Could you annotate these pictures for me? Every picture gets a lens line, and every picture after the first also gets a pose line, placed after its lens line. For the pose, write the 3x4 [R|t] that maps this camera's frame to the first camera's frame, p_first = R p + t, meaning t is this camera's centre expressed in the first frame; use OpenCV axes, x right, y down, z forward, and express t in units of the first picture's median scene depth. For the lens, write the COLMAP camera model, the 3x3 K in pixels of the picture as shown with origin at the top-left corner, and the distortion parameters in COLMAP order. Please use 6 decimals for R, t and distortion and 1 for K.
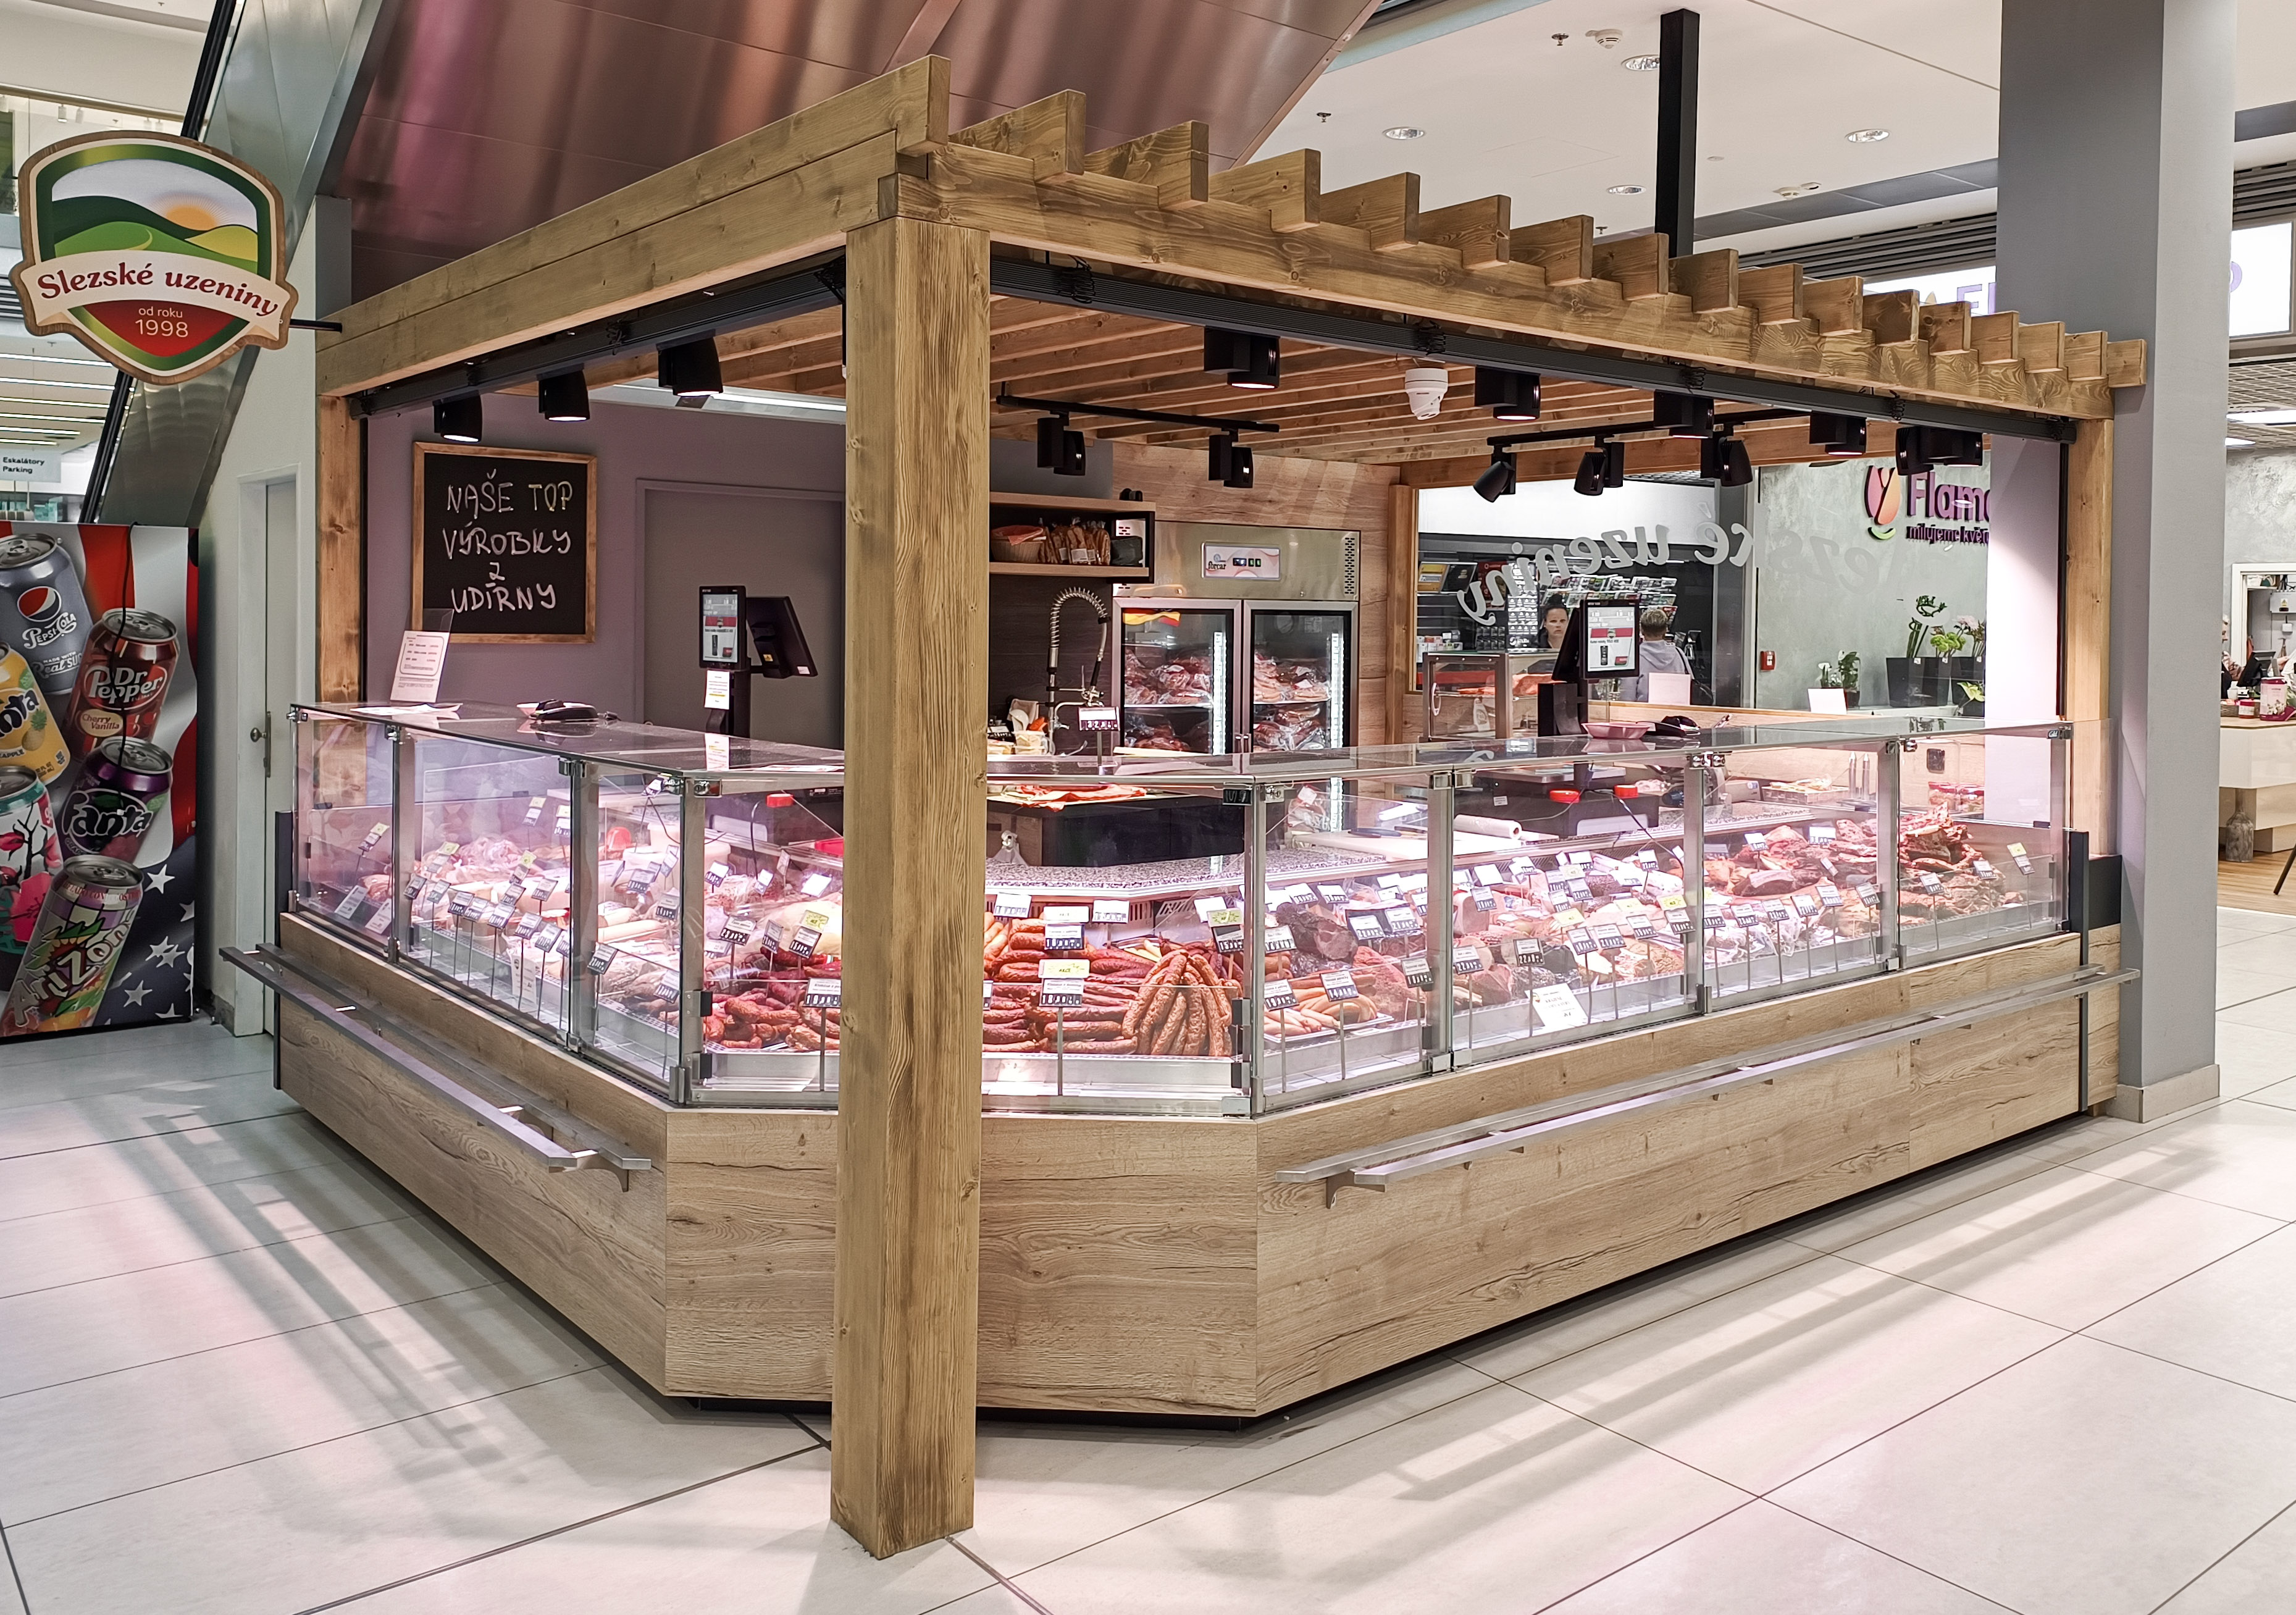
lens RADIAL K [[1798.3, 0, 1209.6], [0, 1798.3, 640.6], [0, 0, 1]] dist [0.071722, 0.003158]
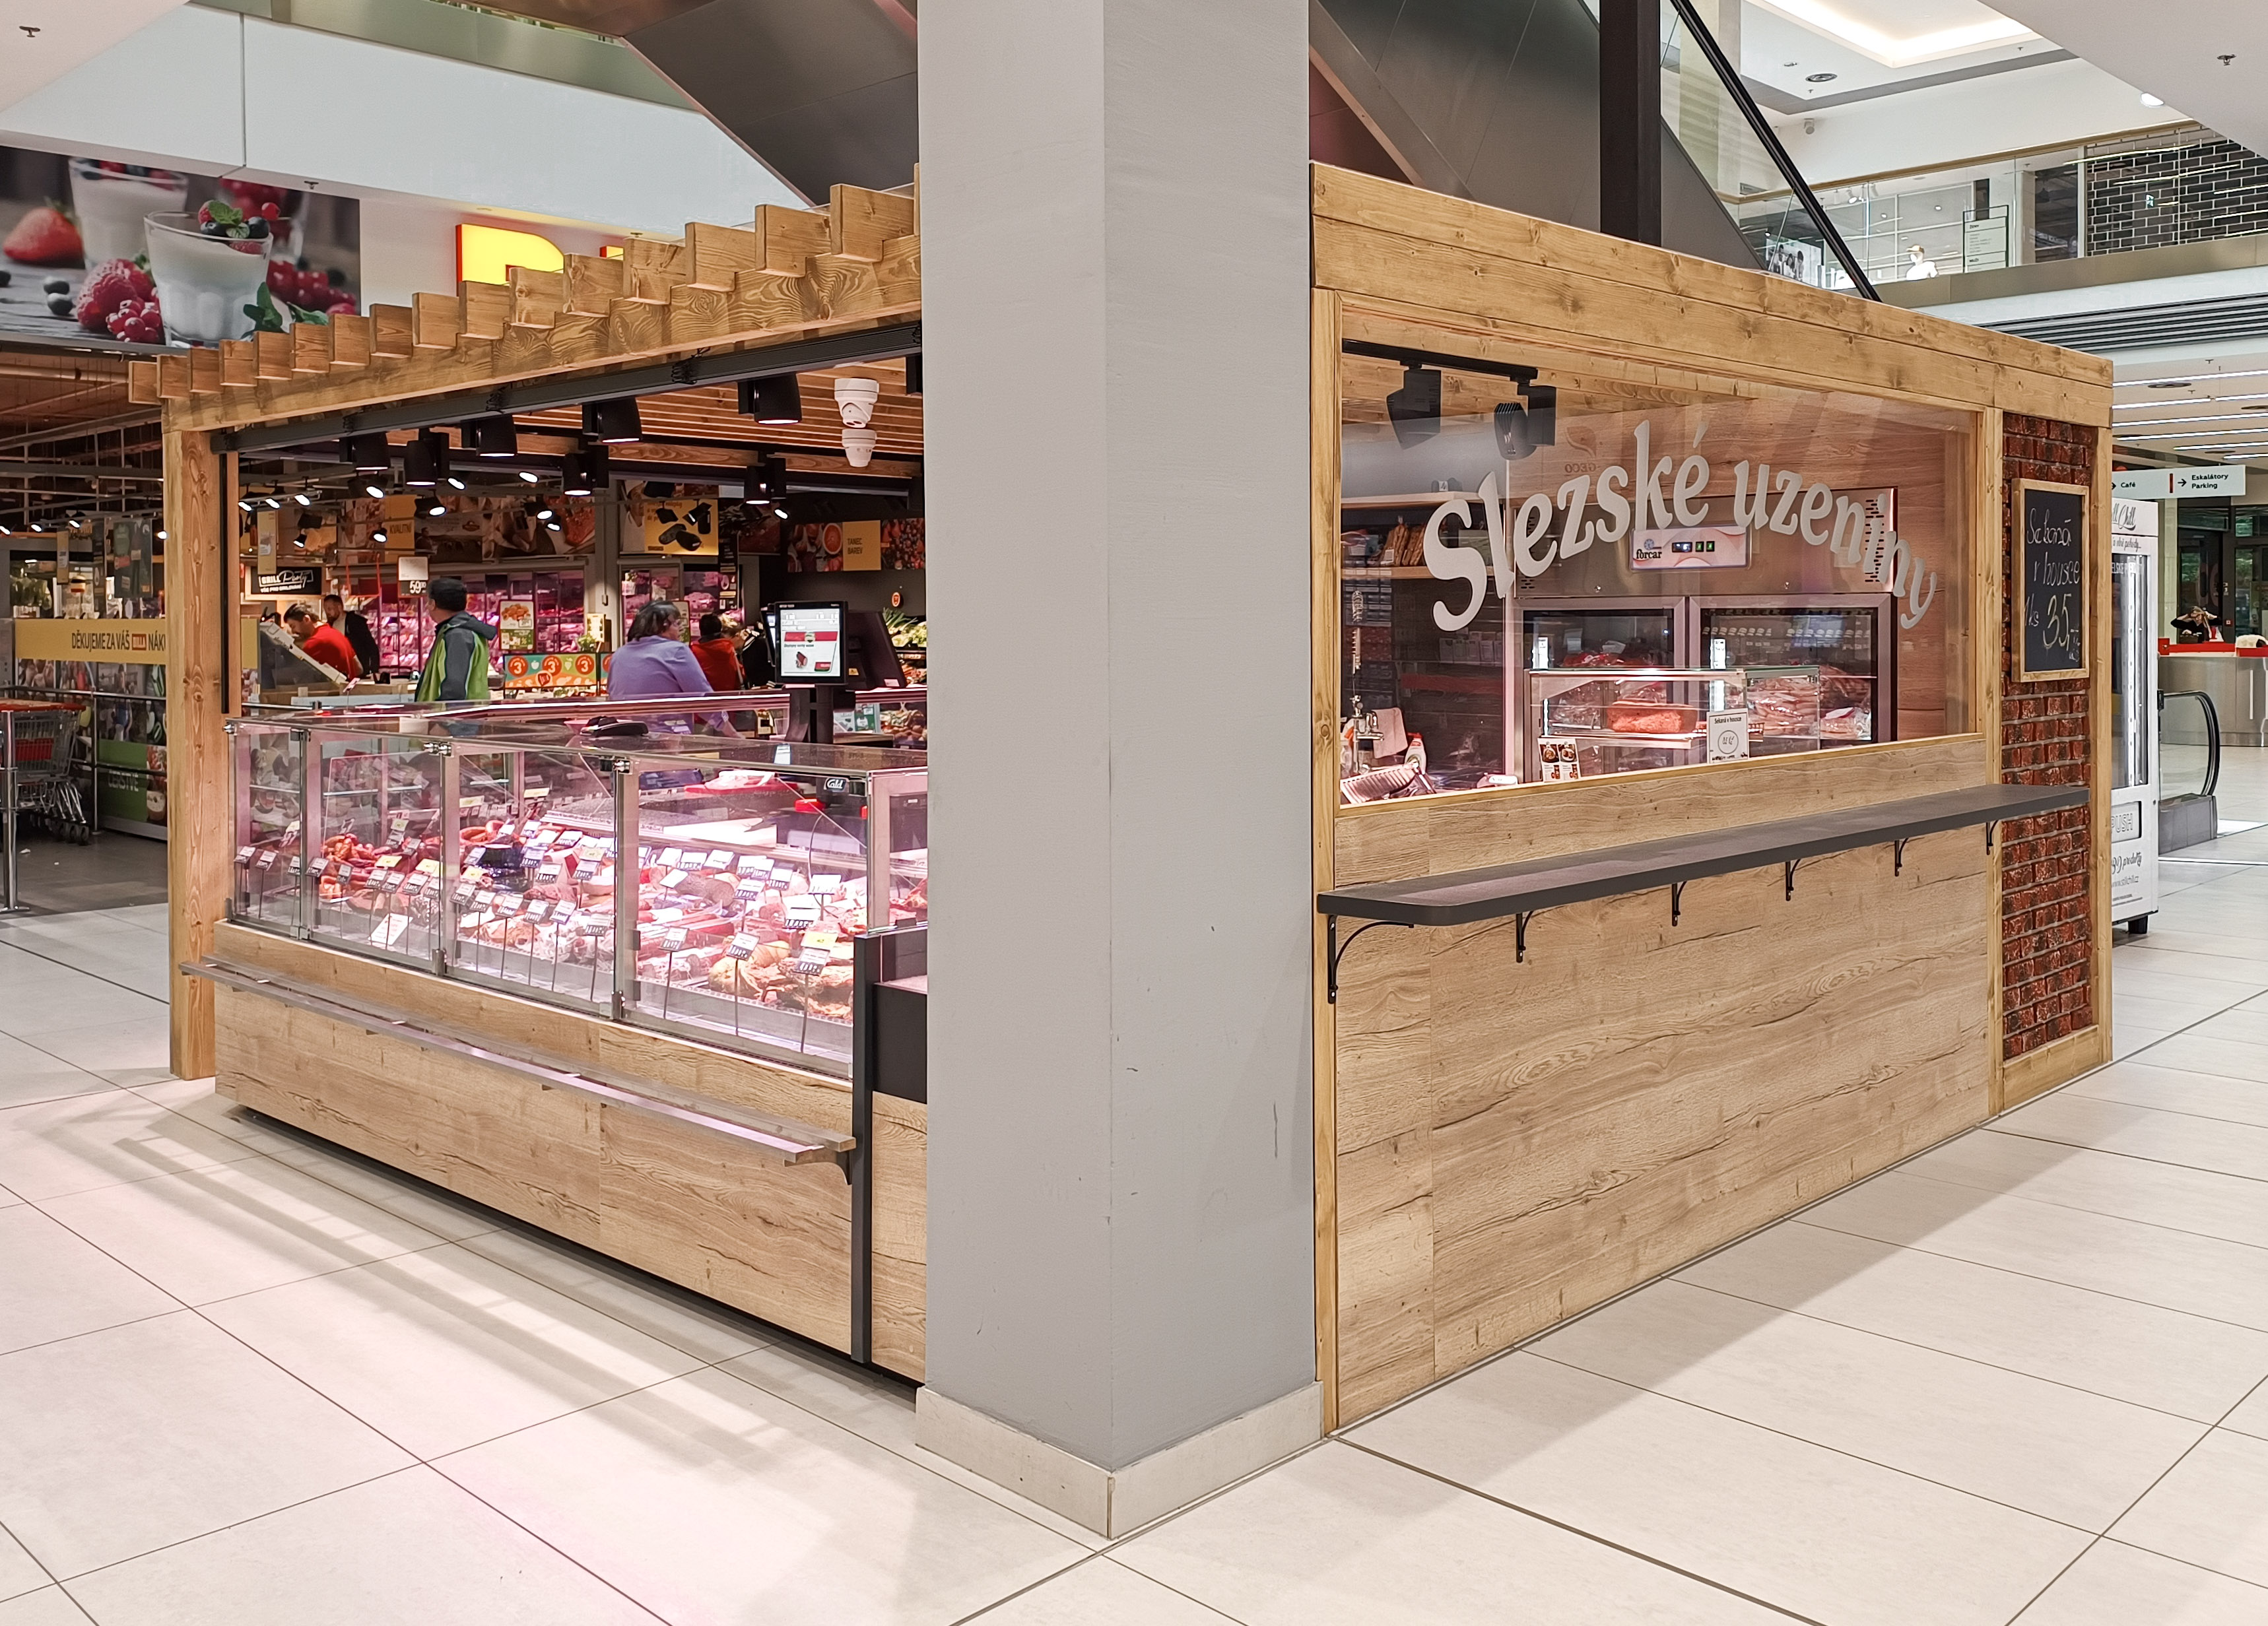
lens RADIAL K [[1910.0, 0, 1216.7], [0, 1910.0, 637.1], [0, 0, 1]] dist [0.105343, -0.100929]
pose [[0.118274, -0.000539, -0.992981, 1.496799], [-0.009378, 0.999955, -0.001660, -0.005332], [0.992937, 0.009509, 0.118263, 1.313911]]
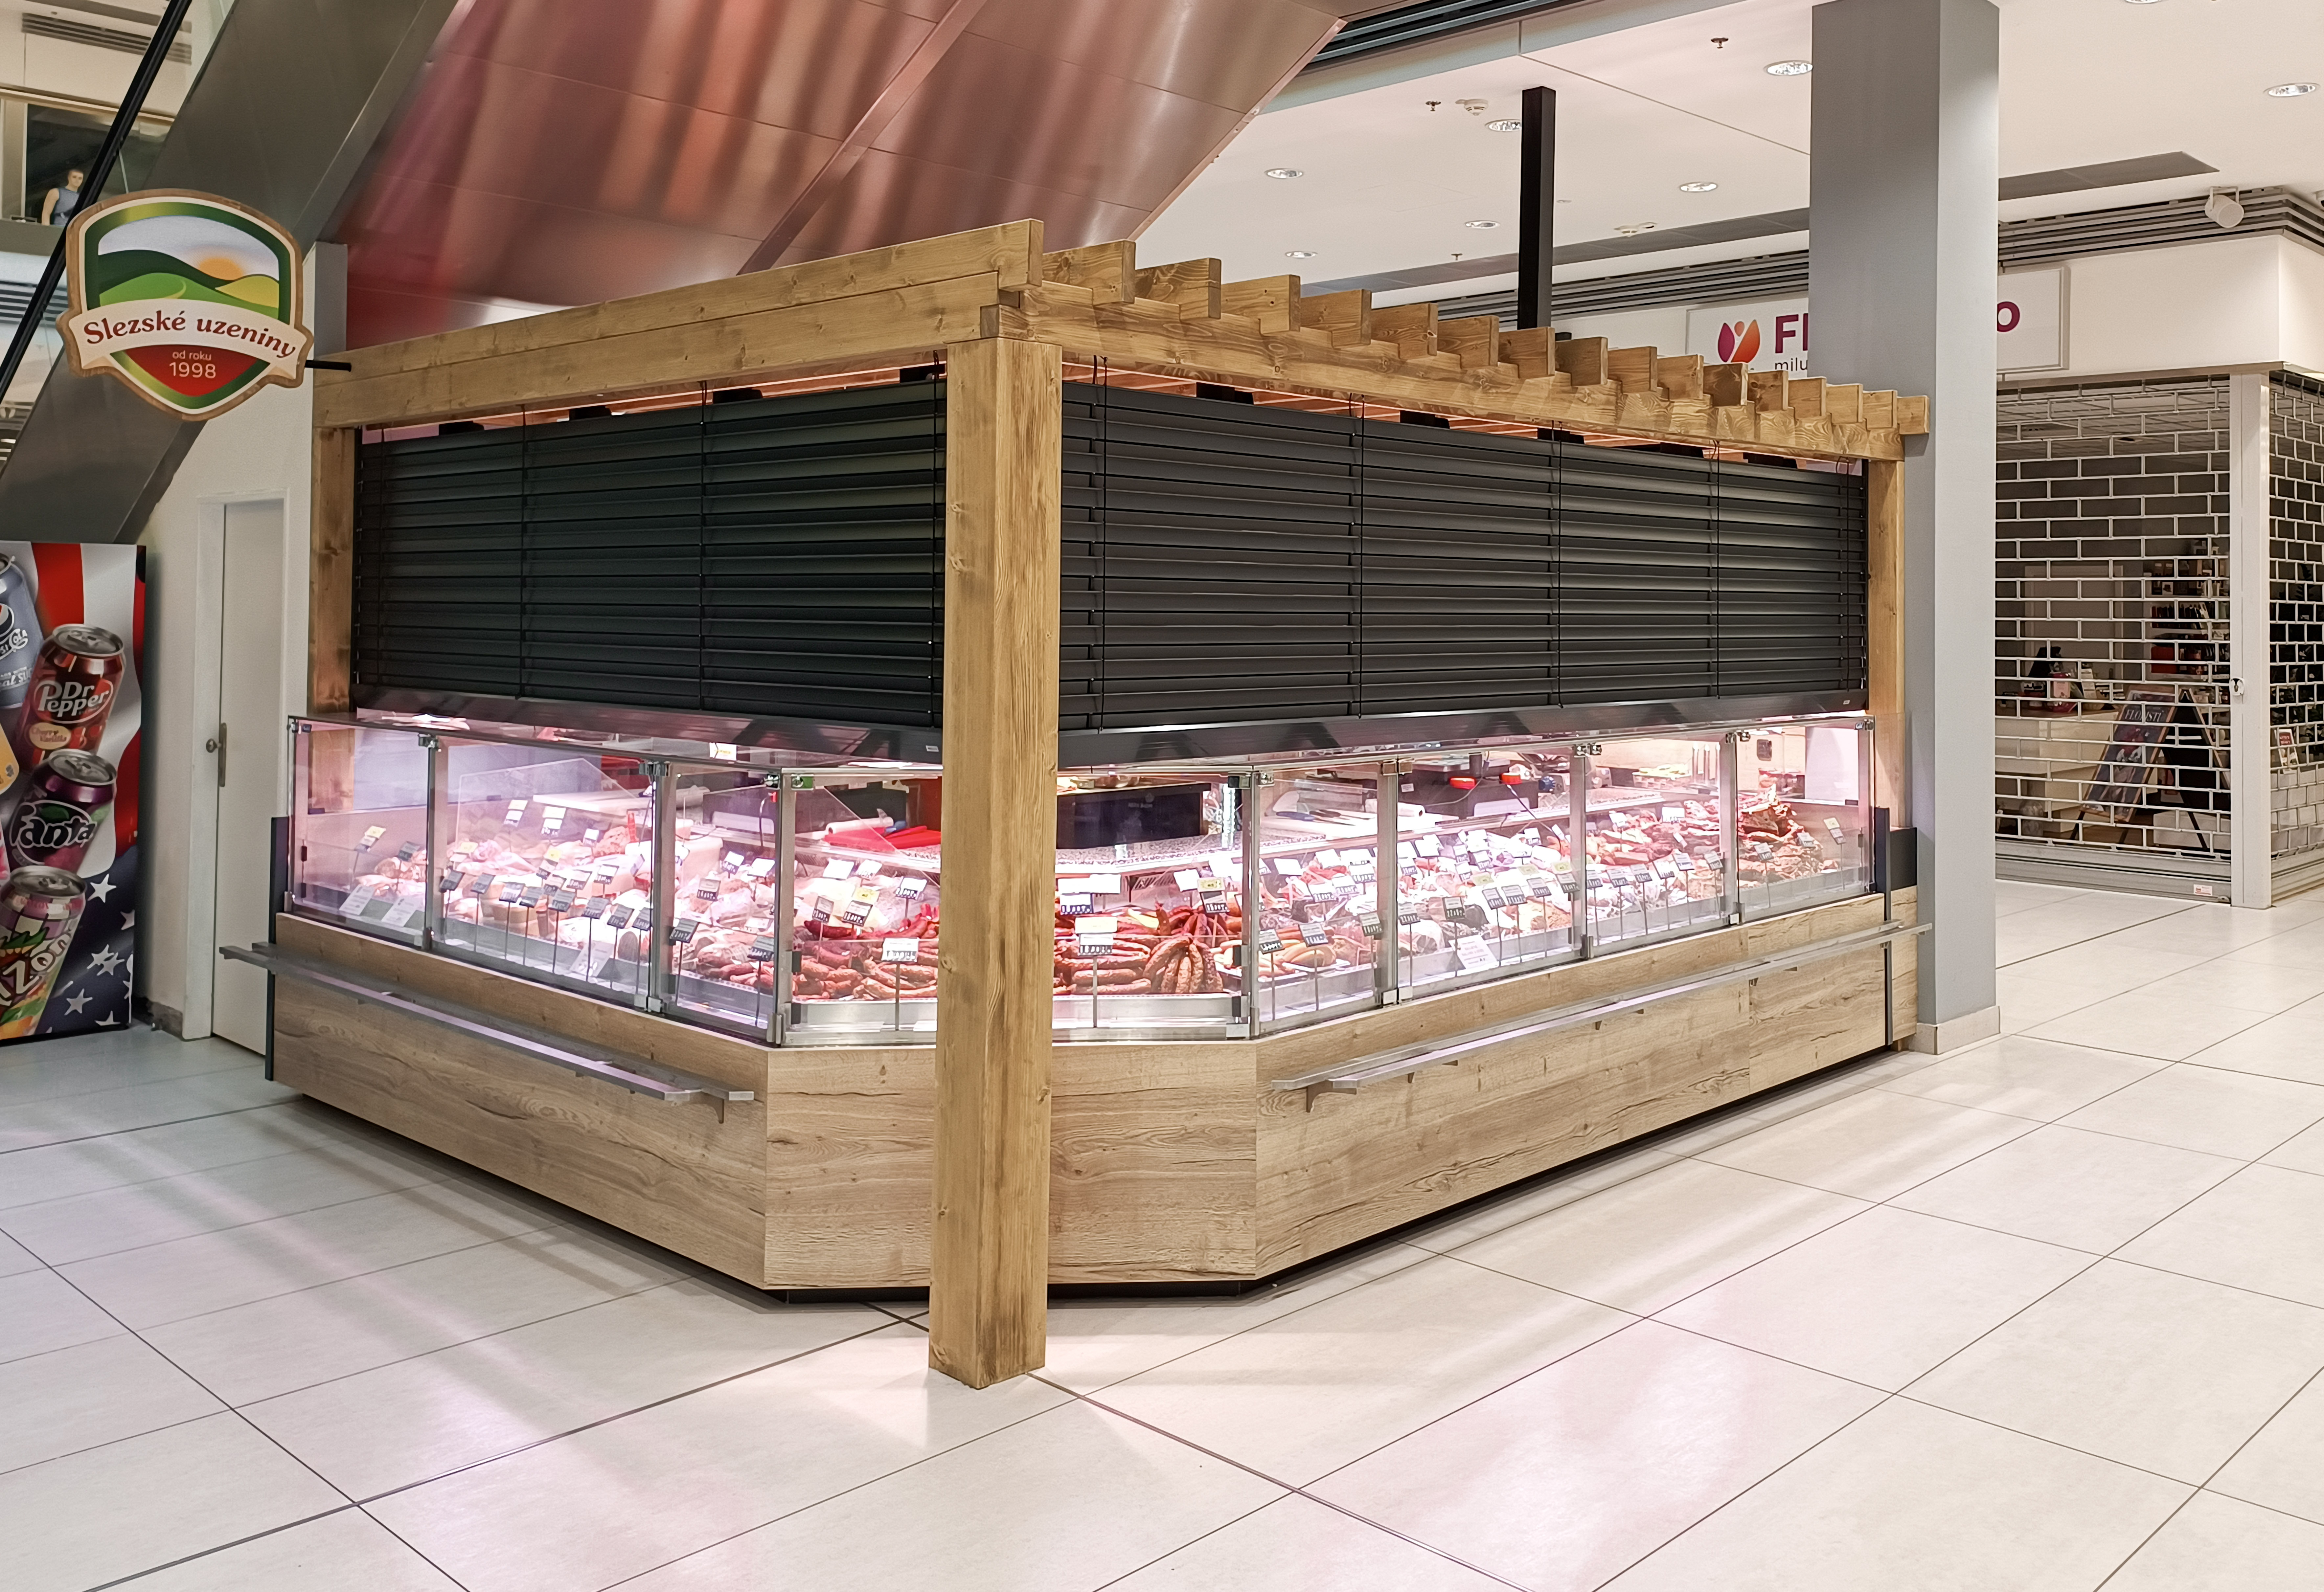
lens RADIAL K [[1925.0, 0, 1258.0], [0, 1925.0, 553.1], [0, 0, 1]] dist [0.089391, -0.030935]
pose [[0.992109, 0.000685, 0.125377, -0.108631], [0.004322, 0.999204, -0.039660, -0.015408], [-0.125305, 0.039889, 0.991316, -0.267901]]
